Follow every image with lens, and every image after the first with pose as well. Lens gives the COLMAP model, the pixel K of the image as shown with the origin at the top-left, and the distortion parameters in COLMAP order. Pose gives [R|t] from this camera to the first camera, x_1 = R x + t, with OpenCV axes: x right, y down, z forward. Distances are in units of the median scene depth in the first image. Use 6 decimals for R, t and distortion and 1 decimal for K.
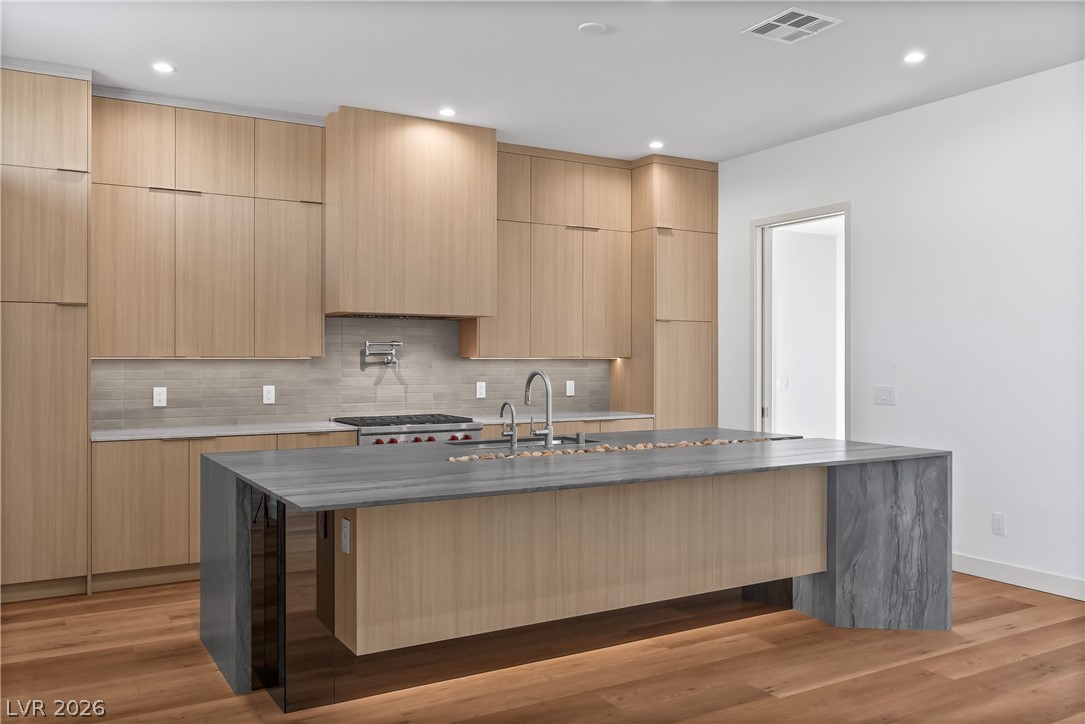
lens RADIAL K [[876.2, 0, 542.7], [0, 876.2, 360.5], [0, 0, 1]] dist [-0.006343, 0.004917]
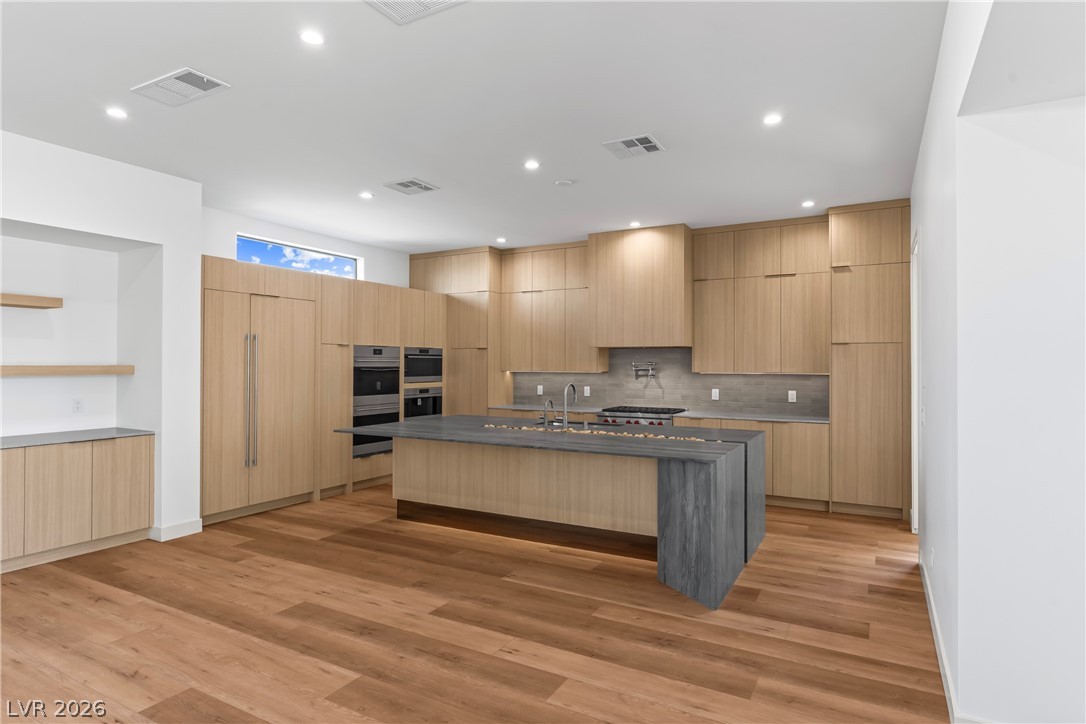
lens RADIAL K [[602.6, 0, 542.1], [0, 602.6, 360.7], [0, 0, 1]] dist [-0.011536, 0.000658]
pose [[0.498899, -0.003124, -0.866655, 0.823669], [-0.002960, 0.999982, -0.005309, -0.021038], [0.866655, 0.005214, 0.498880, 0.298873]]
